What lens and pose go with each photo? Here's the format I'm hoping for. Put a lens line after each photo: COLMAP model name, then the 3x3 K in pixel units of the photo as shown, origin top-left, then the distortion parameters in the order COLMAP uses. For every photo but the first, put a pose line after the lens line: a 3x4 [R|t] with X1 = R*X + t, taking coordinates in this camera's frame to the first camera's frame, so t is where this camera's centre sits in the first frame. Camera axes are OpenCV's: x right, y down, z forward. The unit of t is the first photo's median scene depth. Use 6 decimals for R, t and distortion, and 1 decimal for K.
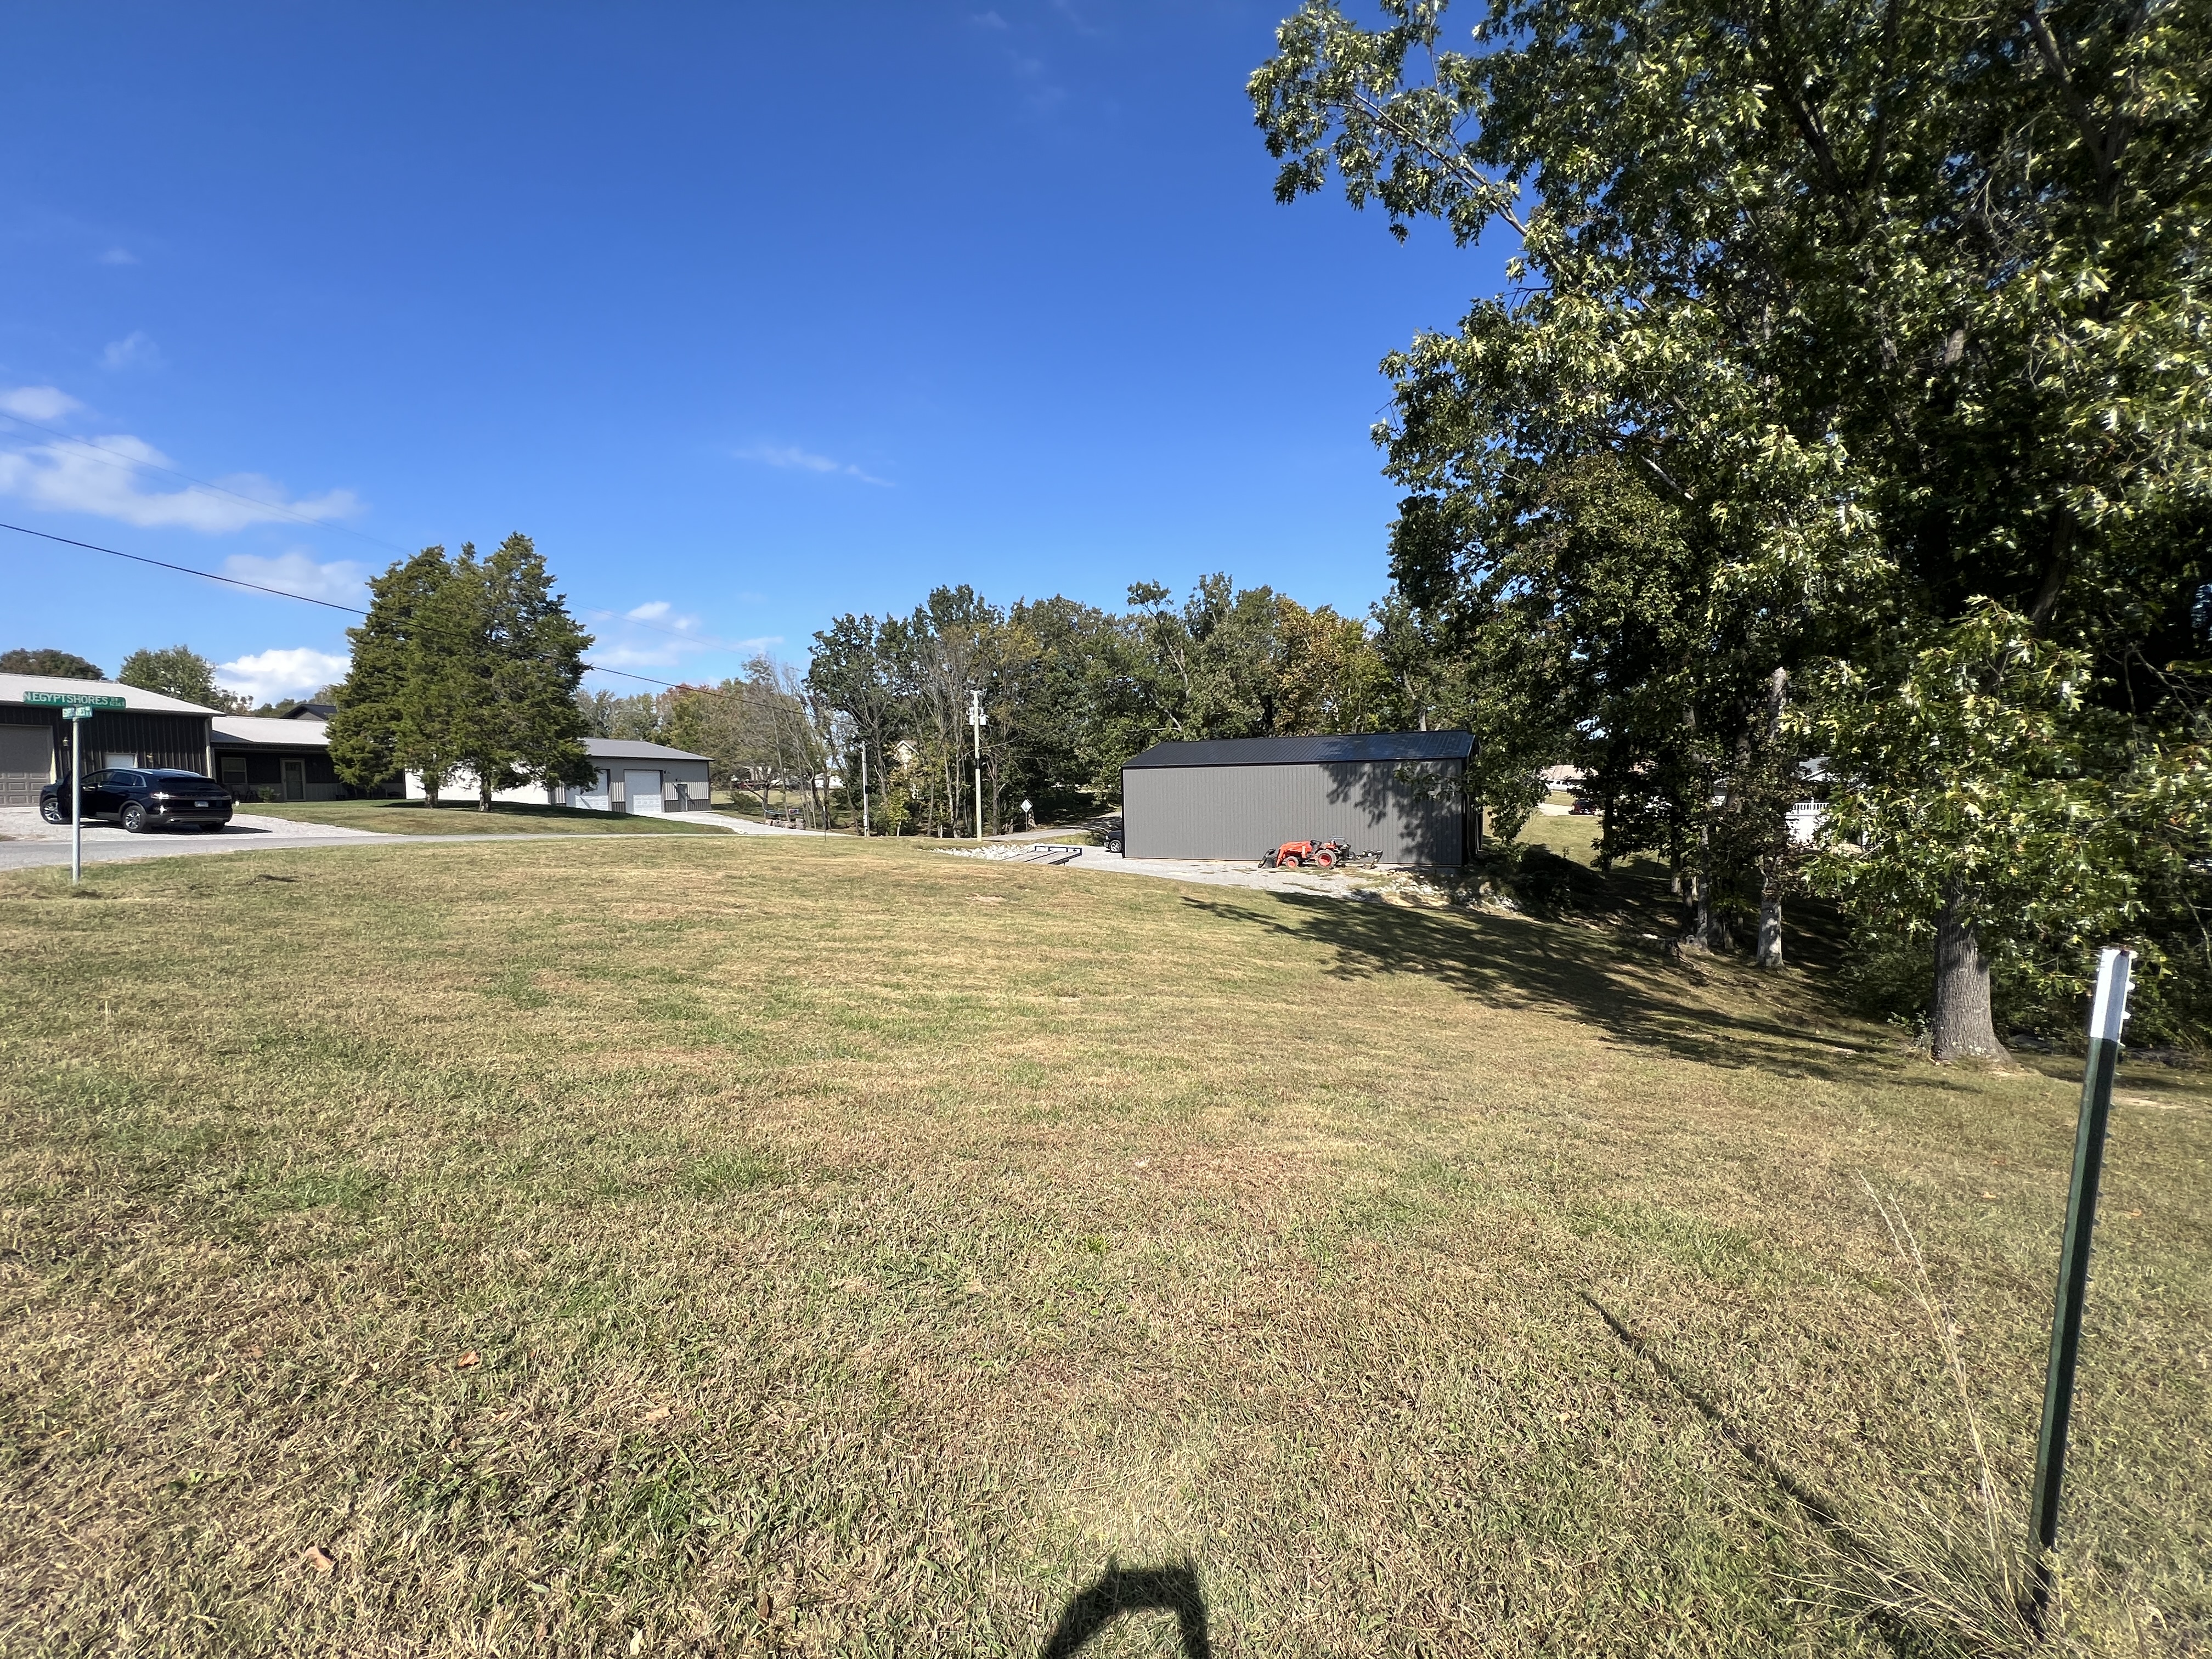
lens RADIAL K [[896.9, 0, 1104.0], [0, 896.9, 830.9], [0, 0, 1]] dist [0.003760, -0.000311]
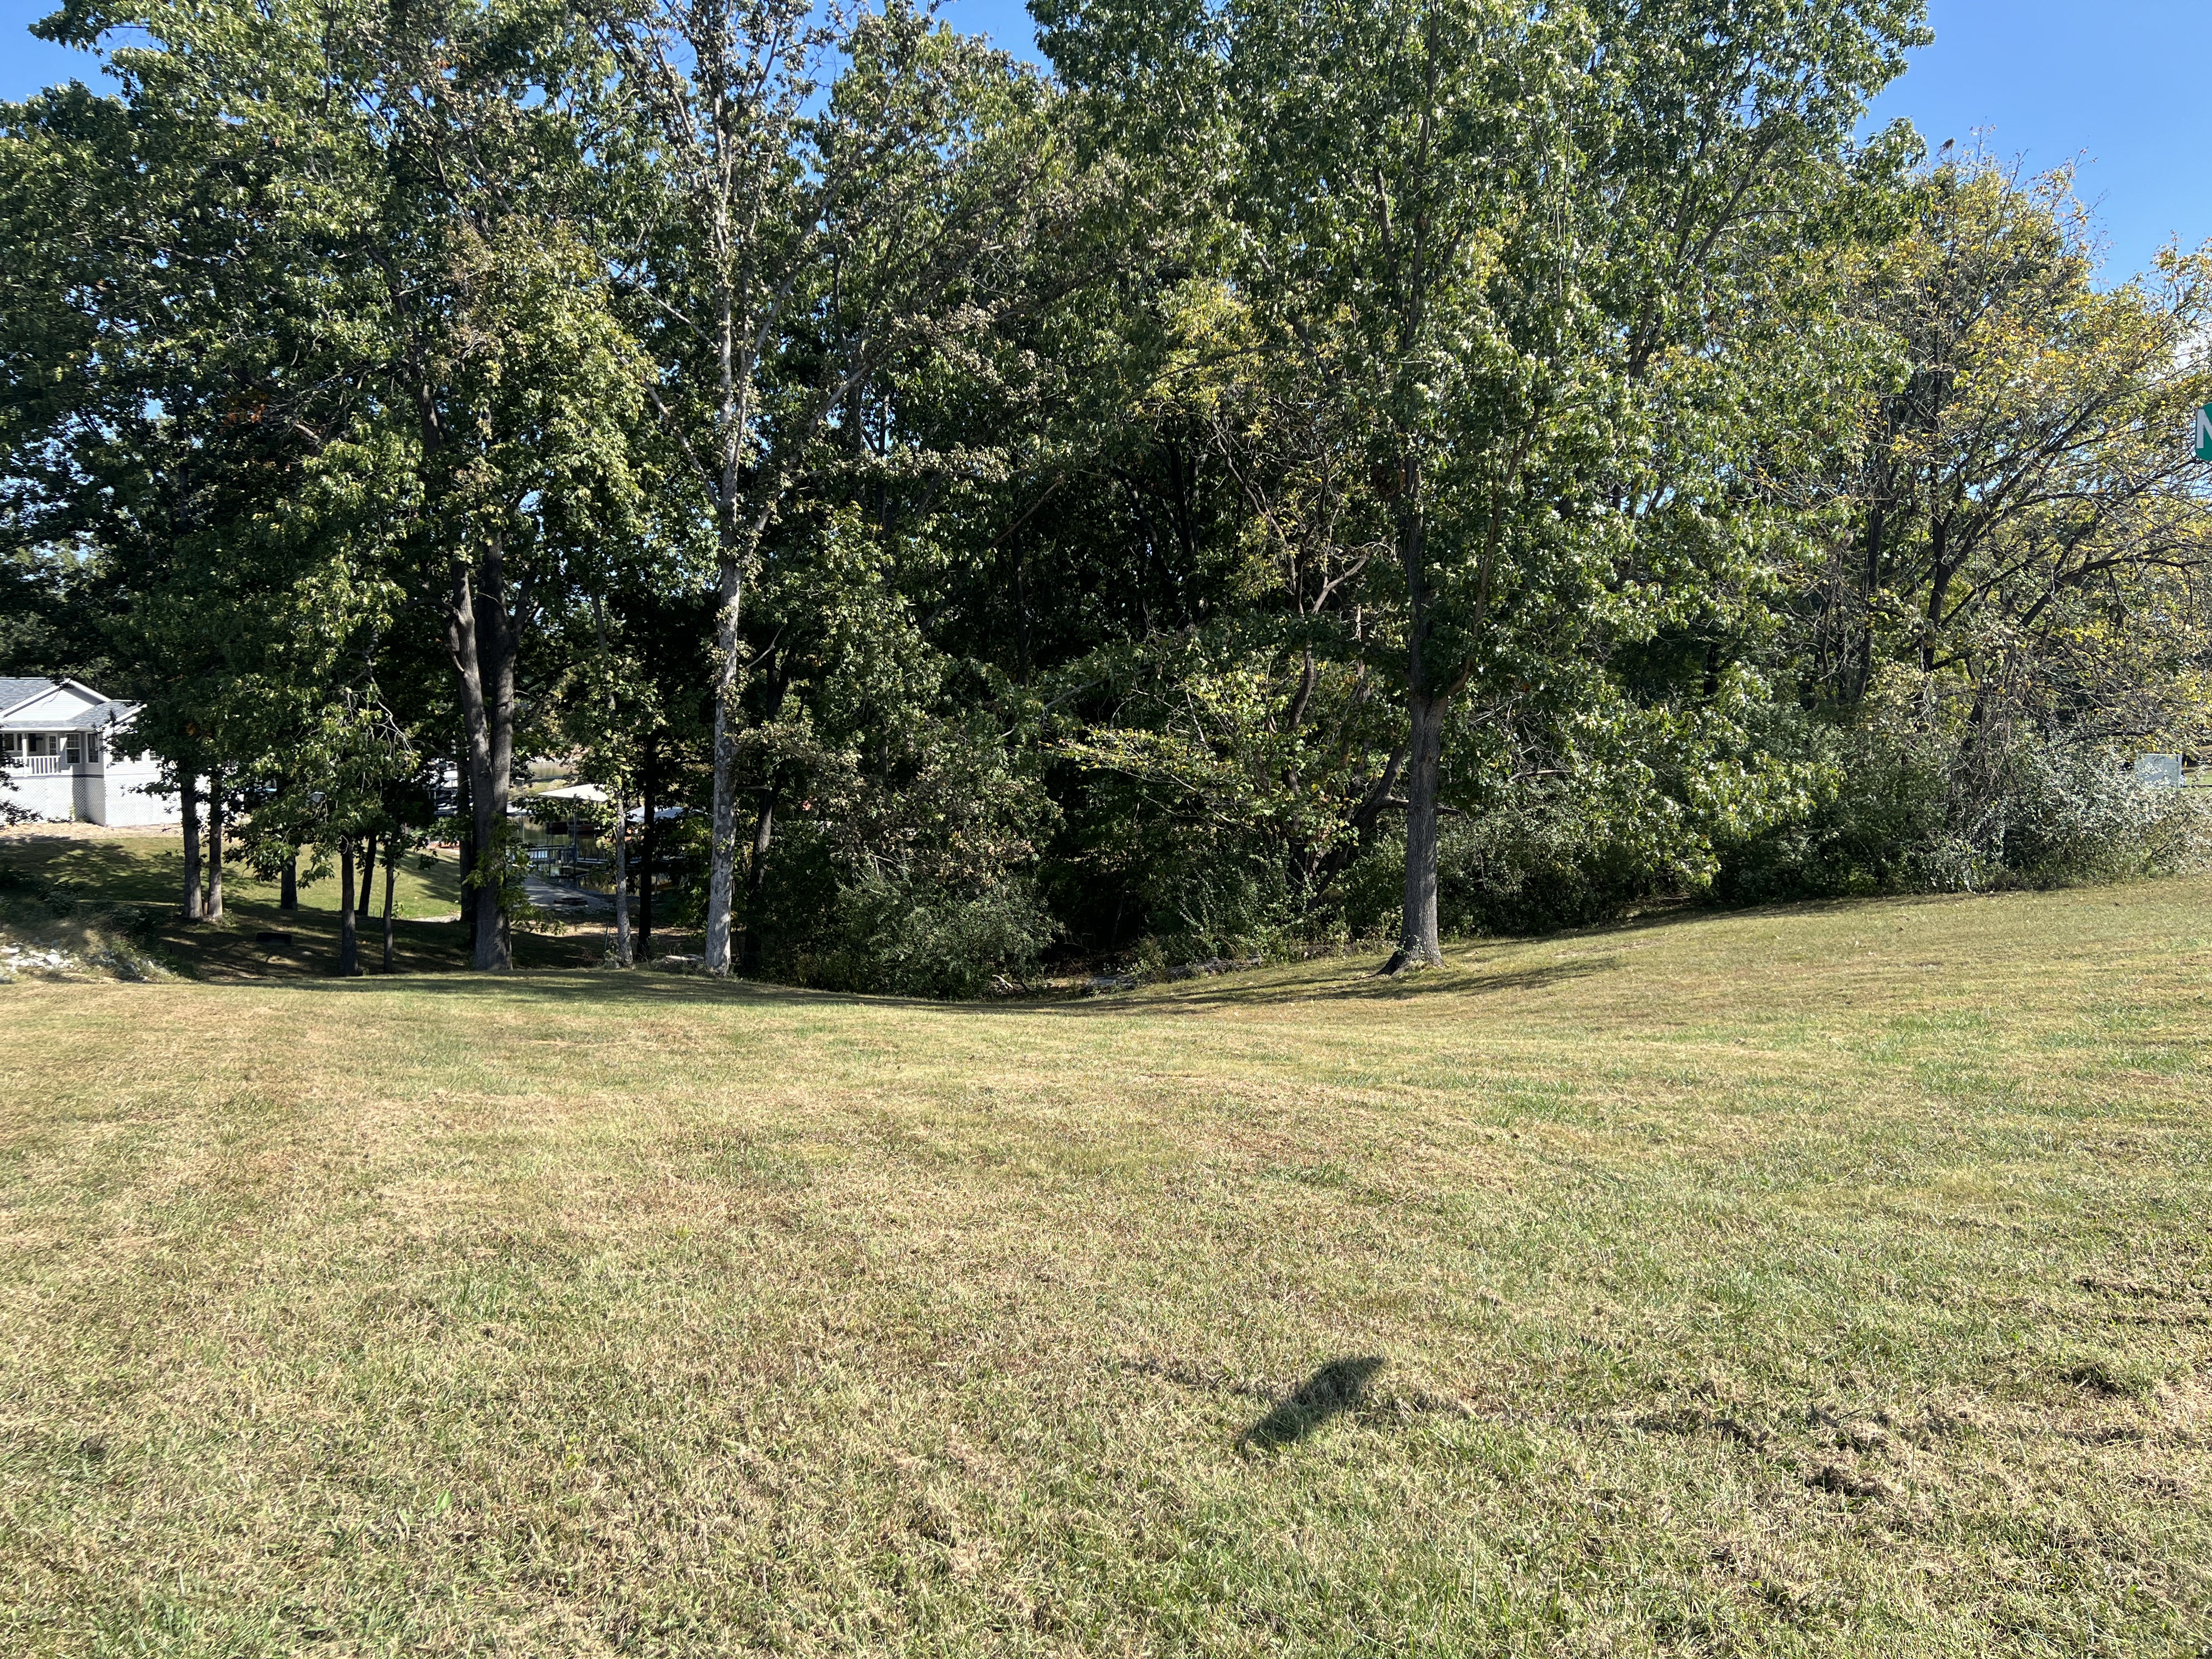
lens RADIAL K [[1664.1, 0, 1111.1], [0, 1664.1, 815.6], [0, 0, 1]] dist [0.064664, -0.071131]
pose [[0.067754, -0.045664, 0.996657, -0.635095], [0.033465, 0.998494, 0.043473, -0.037607], [-0.997141, 0.030407, 0.069180, 0.528545]]
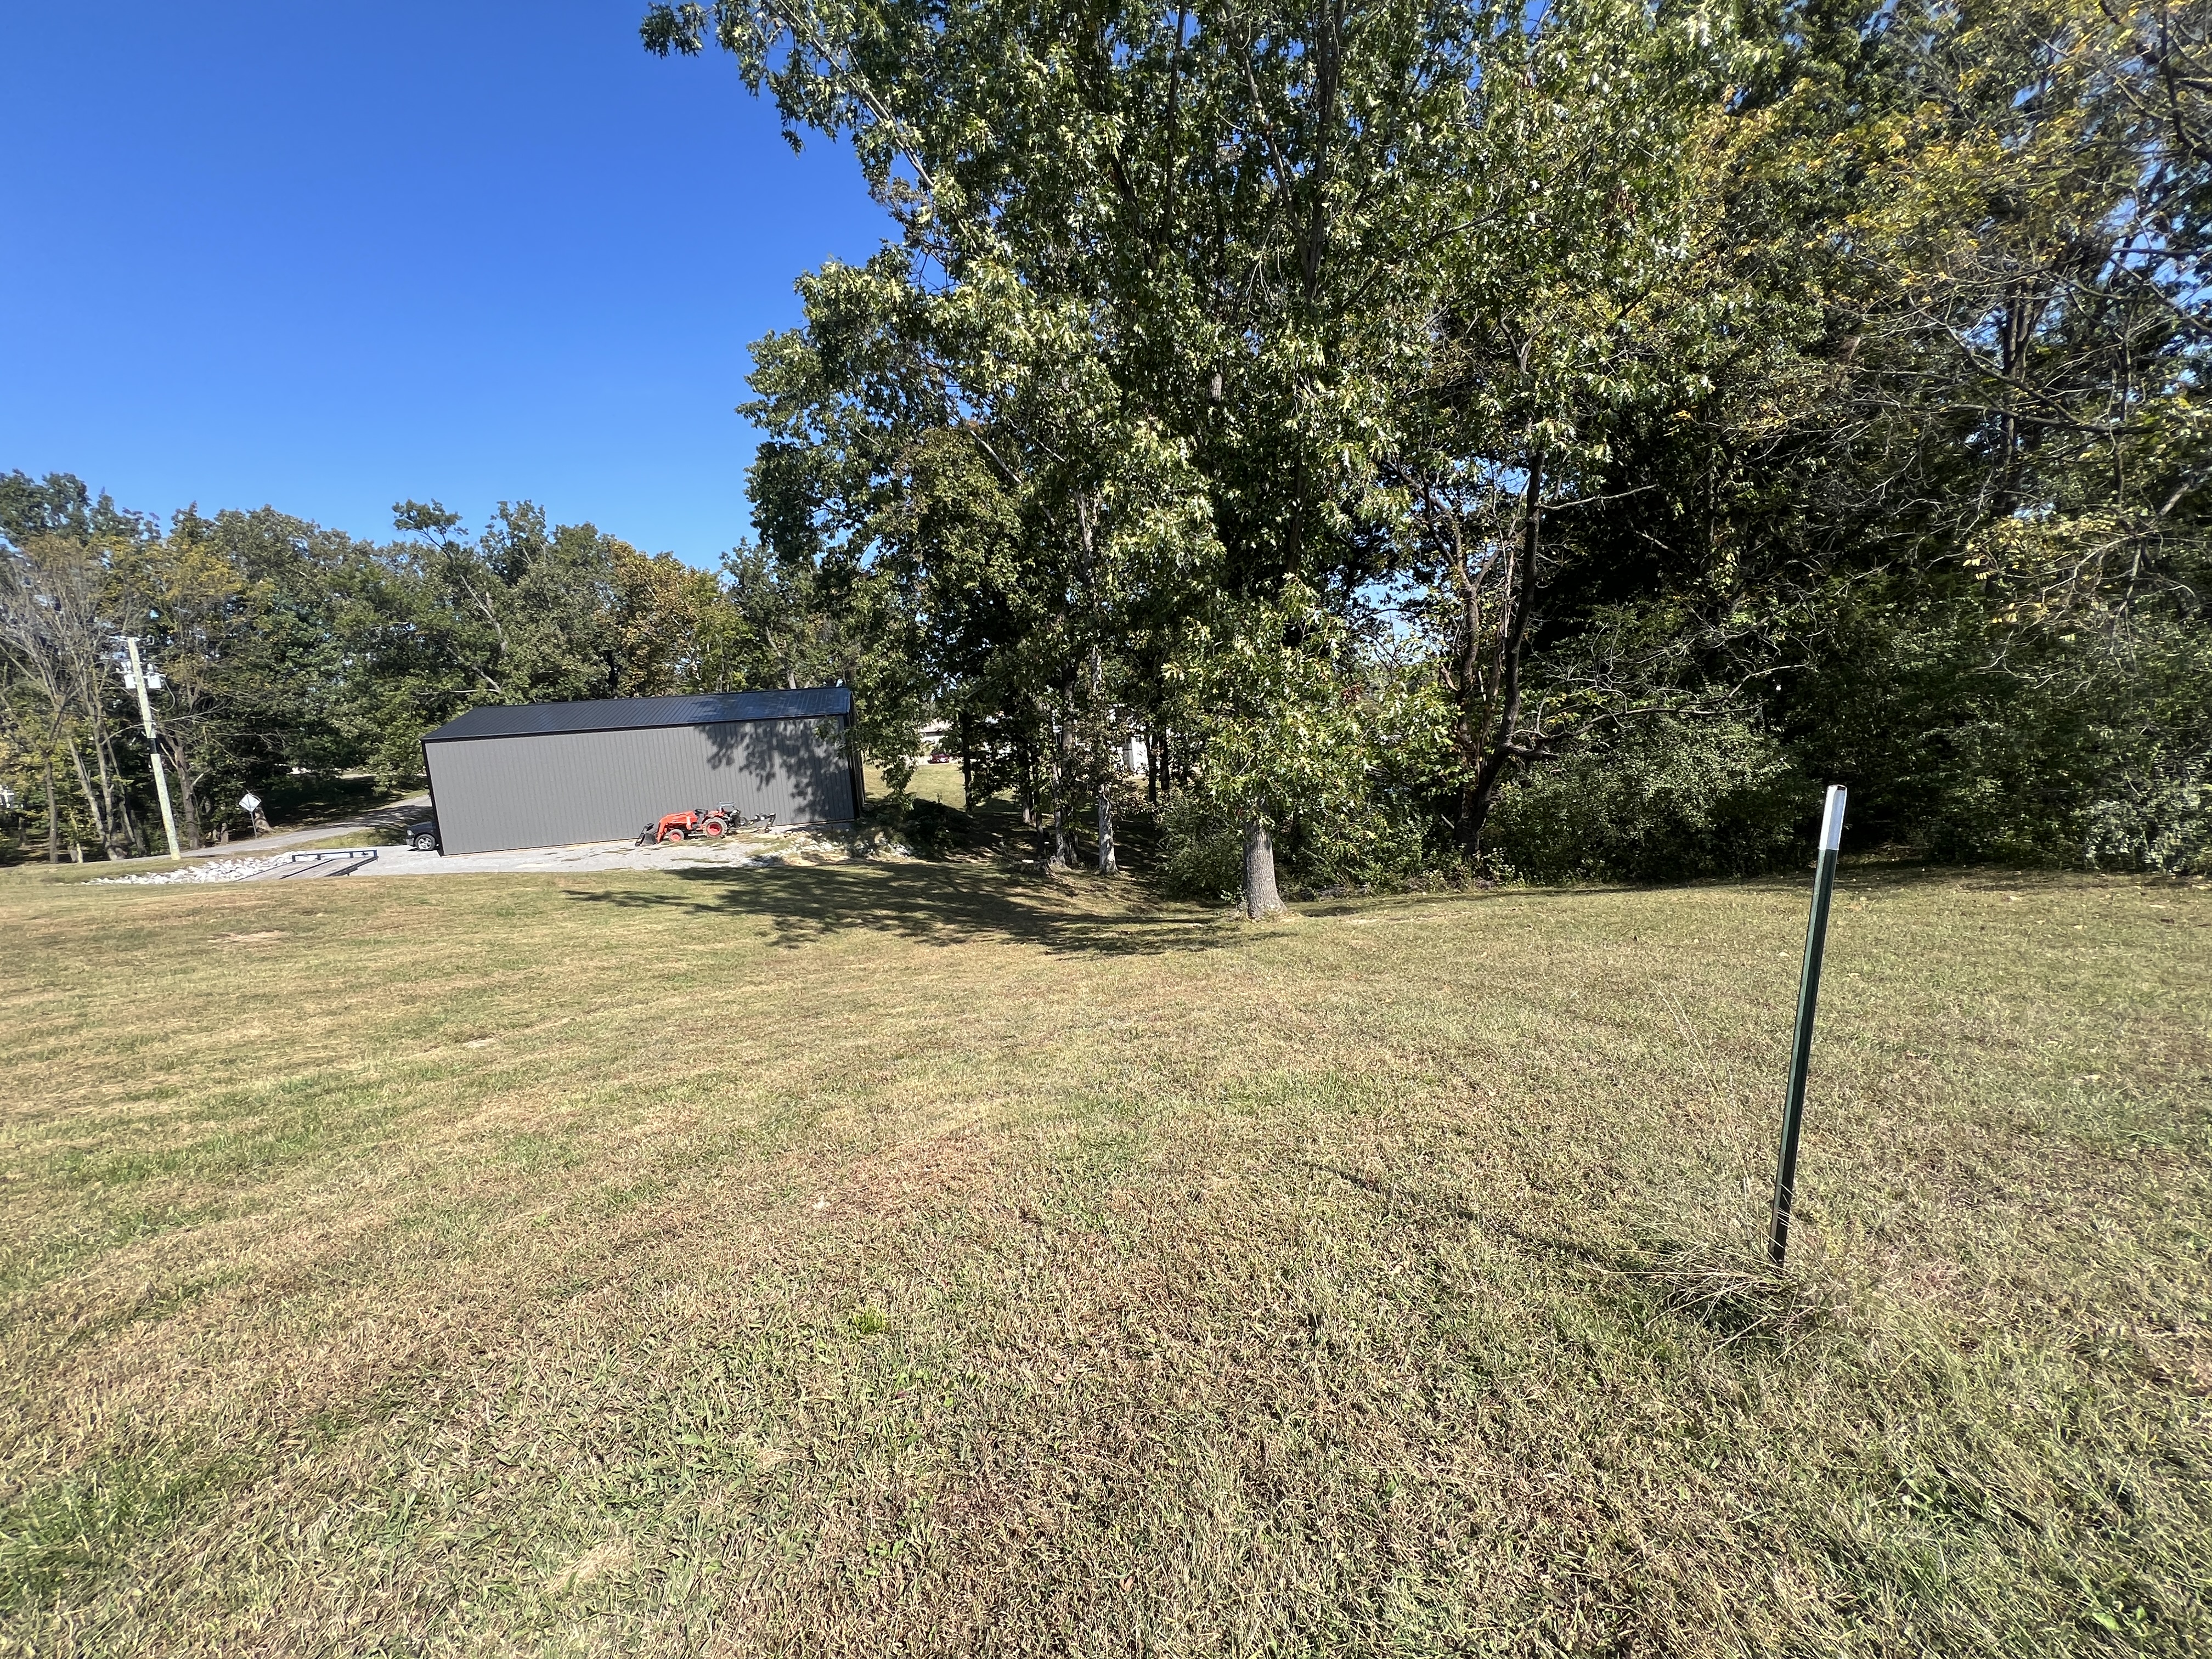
lens RADIAL K [[896.9, 0, 1111.8], [0, 896.9, 826.4], [0, 0, 1]] dist [0.003760, -0.000311]
pose [[0.769046, -0.111731, 0.629352, -0.032387], [0.086648, 0.993738, 0.070541, -0.000209], [-0.633293, 0.000283, 0.773912, 0.029678]]
